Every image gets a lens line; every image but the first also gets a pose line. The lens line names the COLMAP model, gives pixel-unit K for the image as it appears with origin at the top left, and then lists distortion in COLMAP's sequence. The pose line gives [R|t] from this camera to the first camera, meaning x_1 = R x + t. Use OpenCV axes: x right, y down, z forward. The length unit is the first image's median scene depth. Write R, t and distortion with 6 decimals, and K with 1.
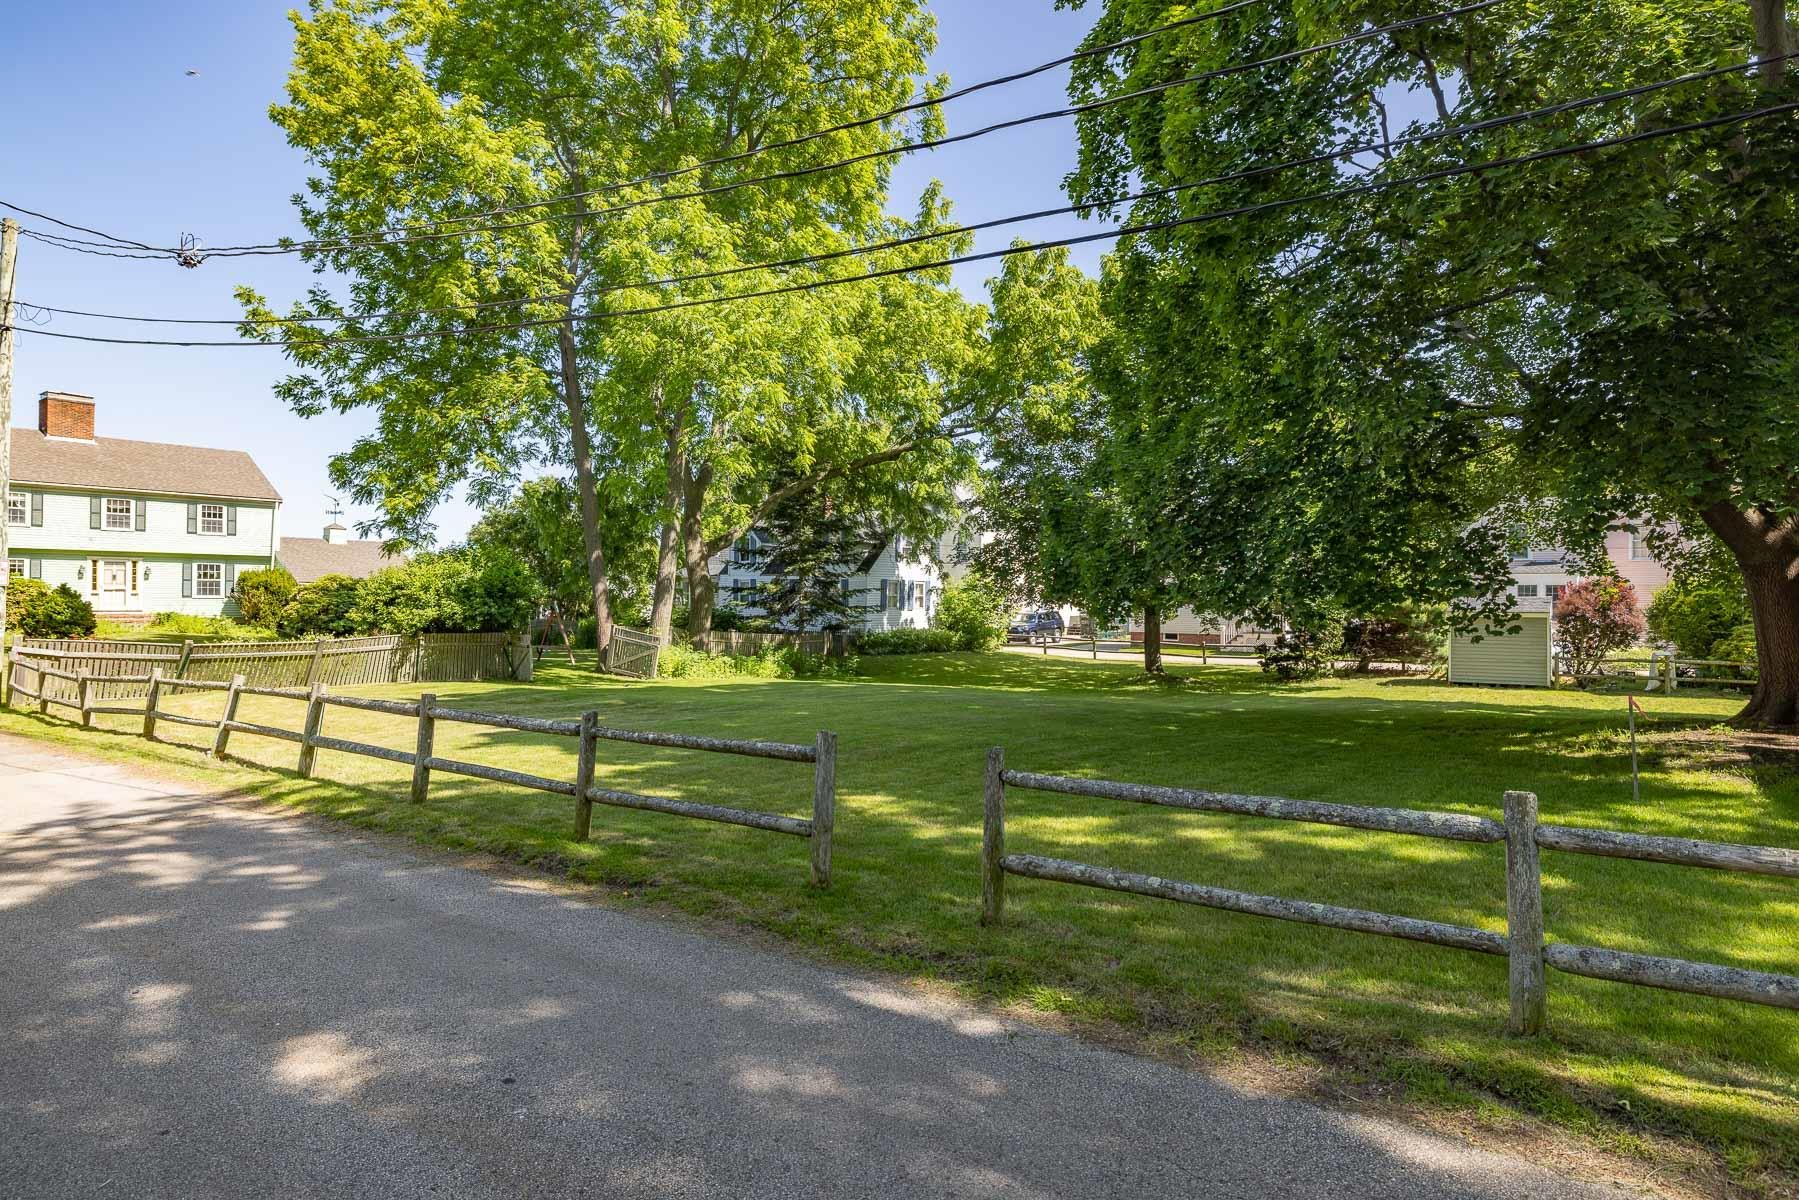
lens RADIAL K [[1026.0, 0, 899.5], [0, 1026.0, 600.0], [0, 0, 1]] dist [0.004605, 0.001503]
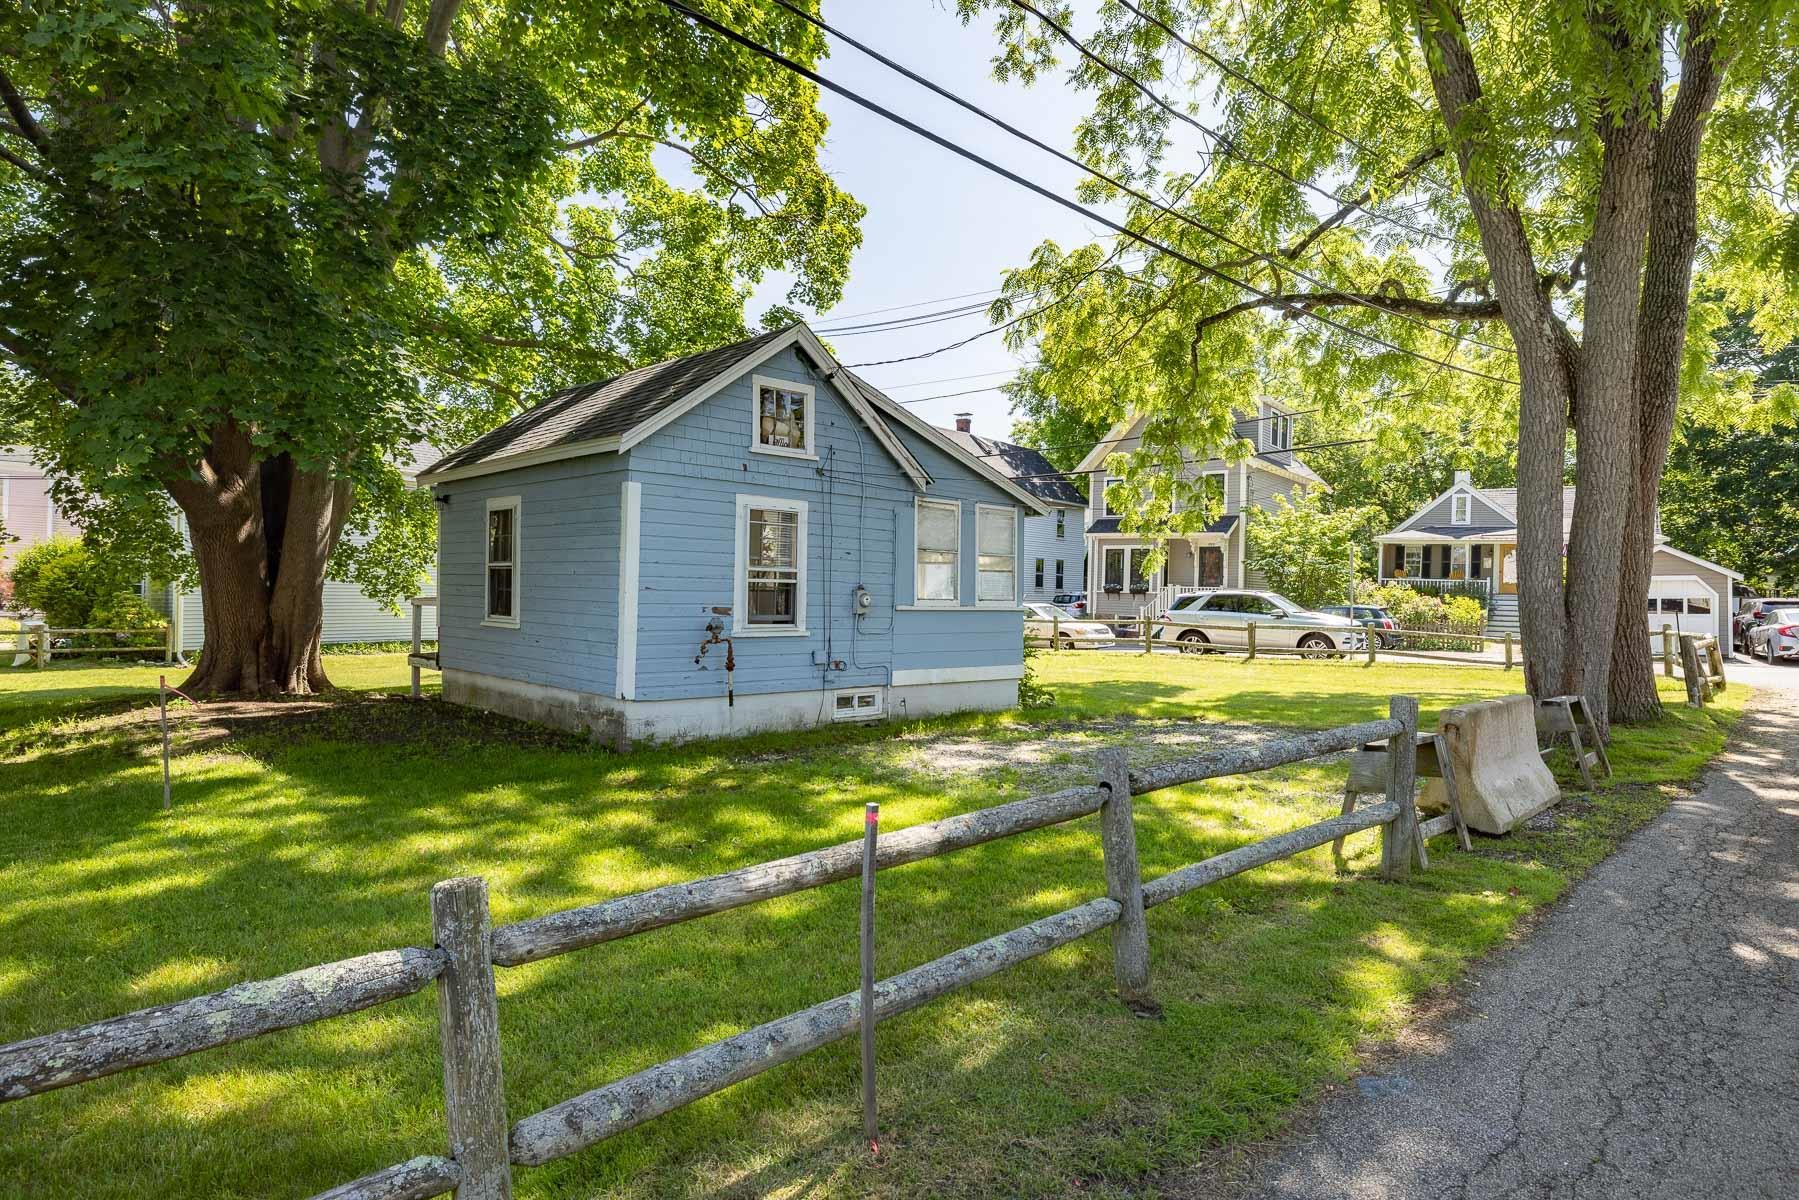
lens RADIAL K [[1026.0, 0, 899.5], [0, 1026.0, 600.0], [0, 0, 1]] dist [0.004605, 0.001503]
pose [[0.196260, -0.019379, 0.980360, 0.020724], [-0.012820, 0.999669, 0.022327, 0.003134], [-0.980468, -0.016950, 0.195946, 0.136801]]
